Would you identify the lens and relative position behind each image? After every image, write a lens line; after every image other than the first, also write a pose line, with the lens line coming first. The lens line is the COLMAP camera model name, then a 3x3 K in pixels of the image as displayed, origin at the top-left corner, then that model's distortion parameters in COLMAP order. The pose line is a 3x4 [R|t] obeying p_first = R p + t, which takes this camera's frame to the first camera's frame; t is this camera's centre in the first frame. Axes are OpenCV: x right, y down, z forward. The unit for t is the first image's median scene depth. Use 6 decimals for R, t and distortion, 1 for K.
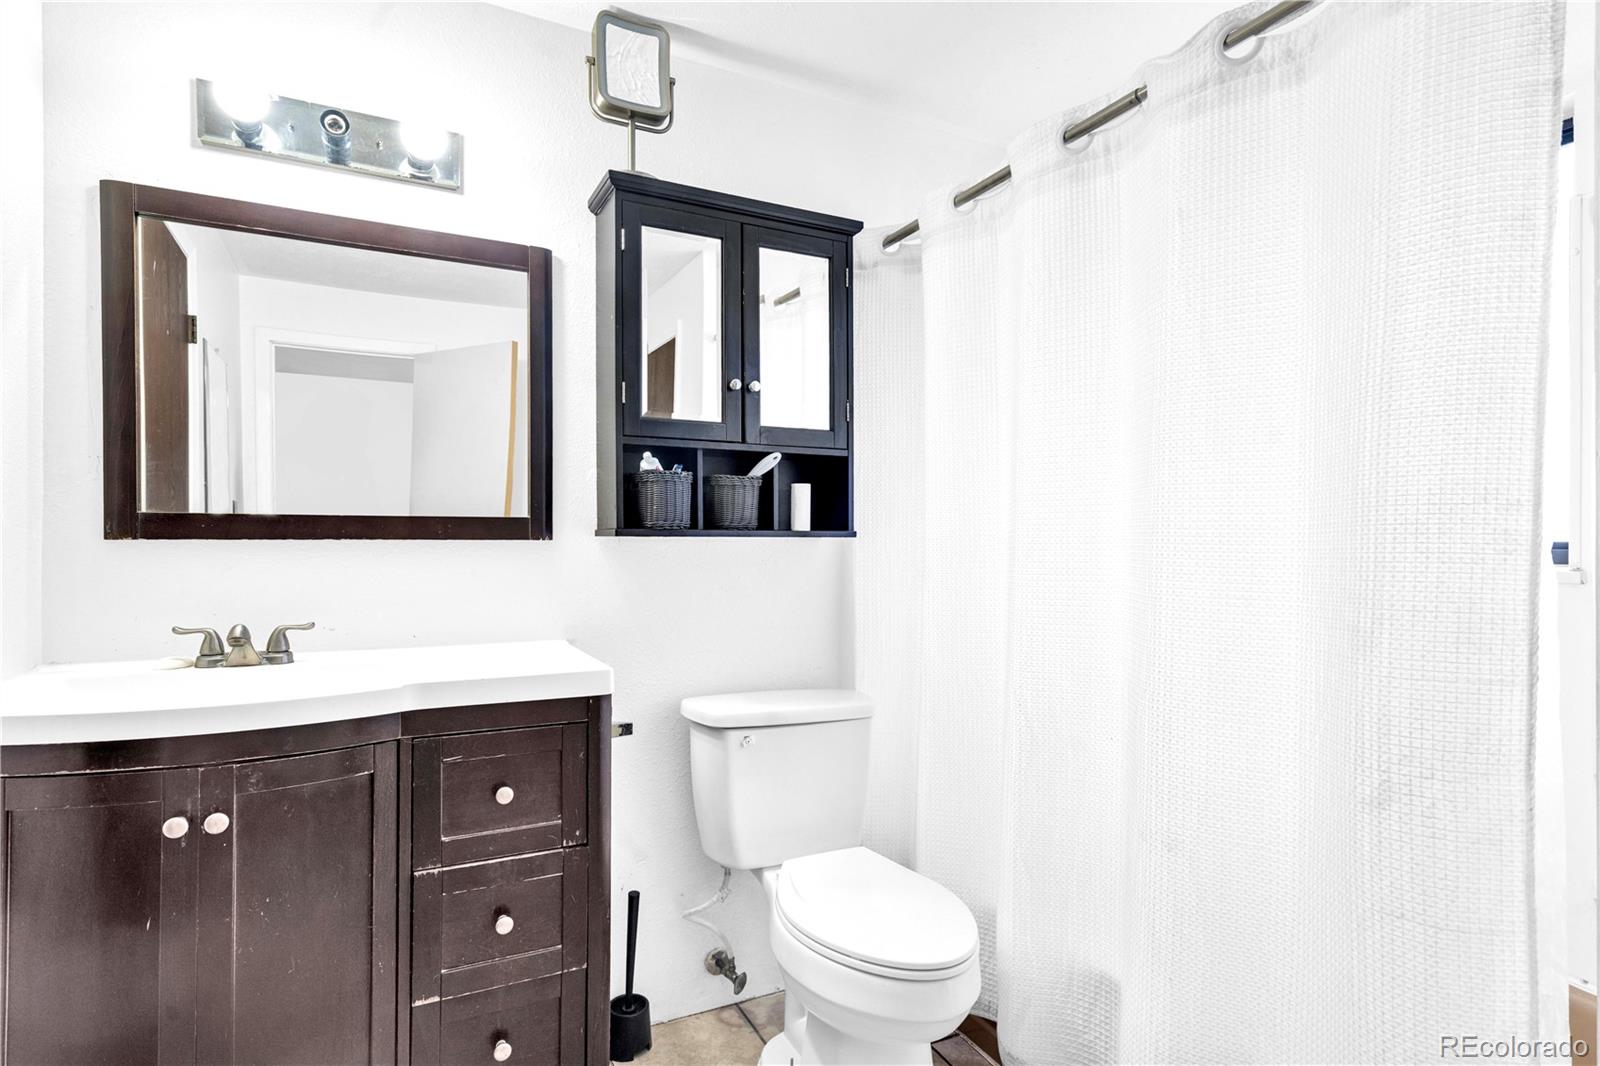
lens RADIAL K [[820.5, 0, 800.0], [0, 820.5, 533.0], [0, 0, 1]] dist [0.010895, 0.000379]
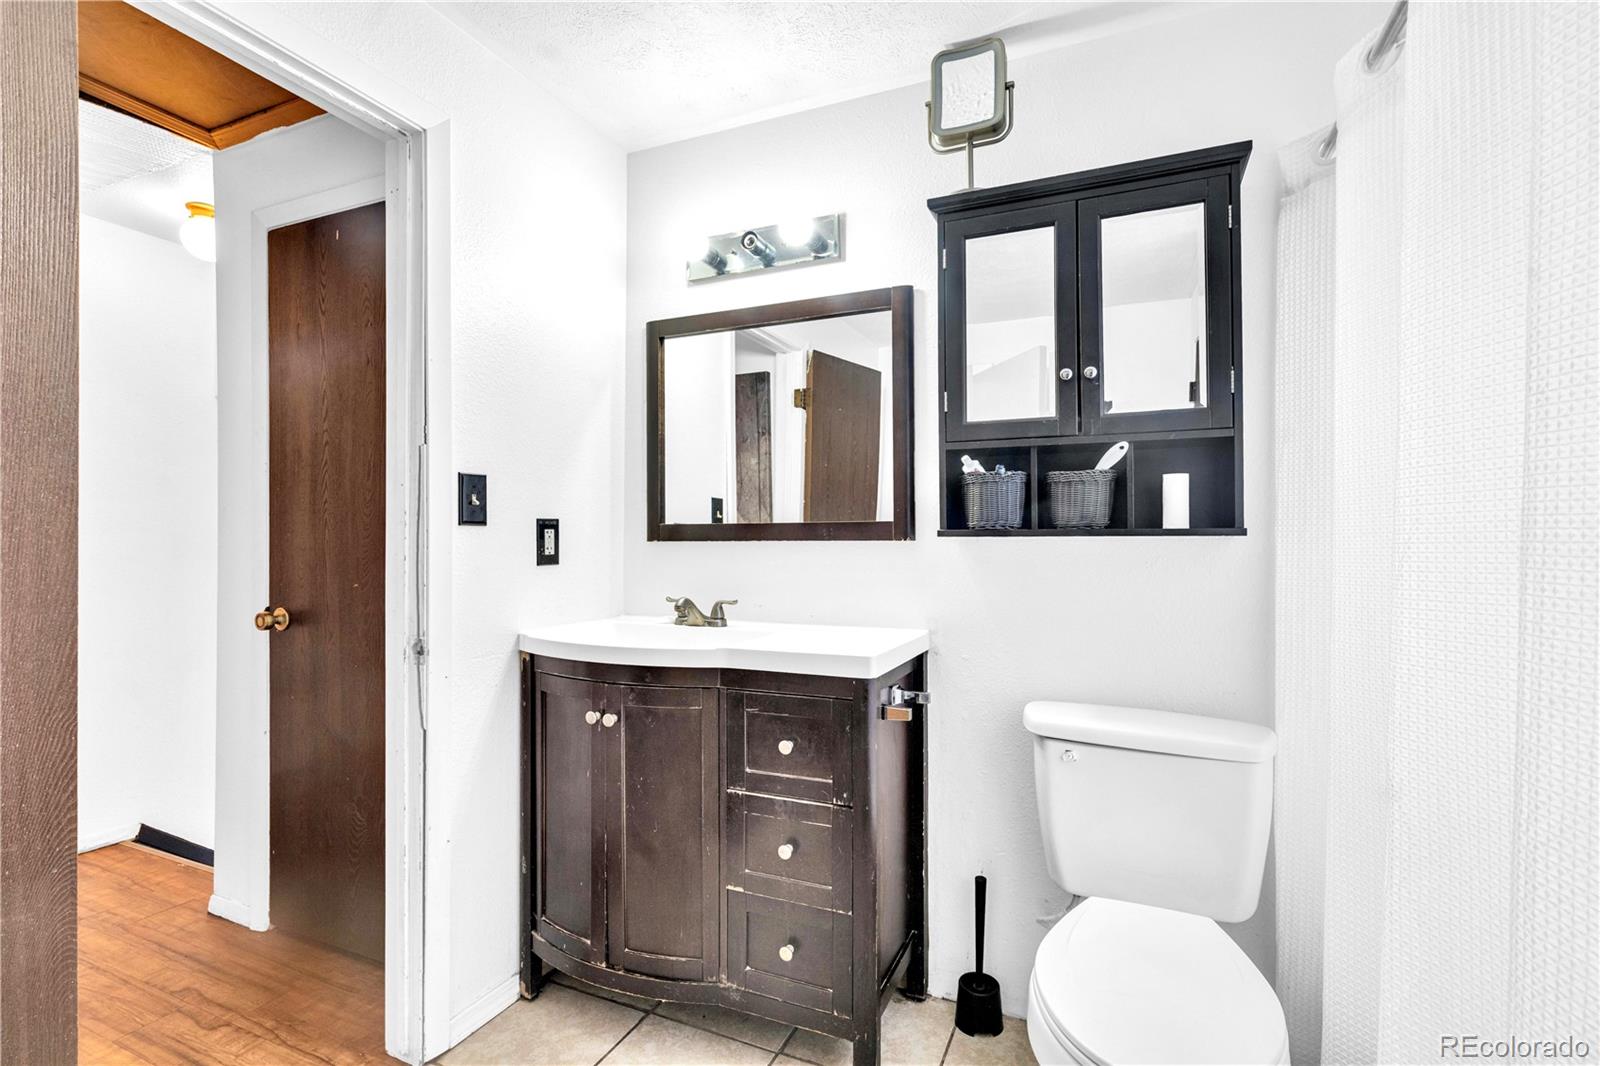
lens RADIAL K [[744.9, 0, 804.2], [0, 744.9, 531.8], [0, 0, 1]] dist [0.001395, 0.000758]
pose [[0.645858, -0.011481, -0.763371, 0.391522], [0.010397, 0.999926, -0.006243, 0.001687], [0.763387, -0.003905, 0.645930, 0.226446]]
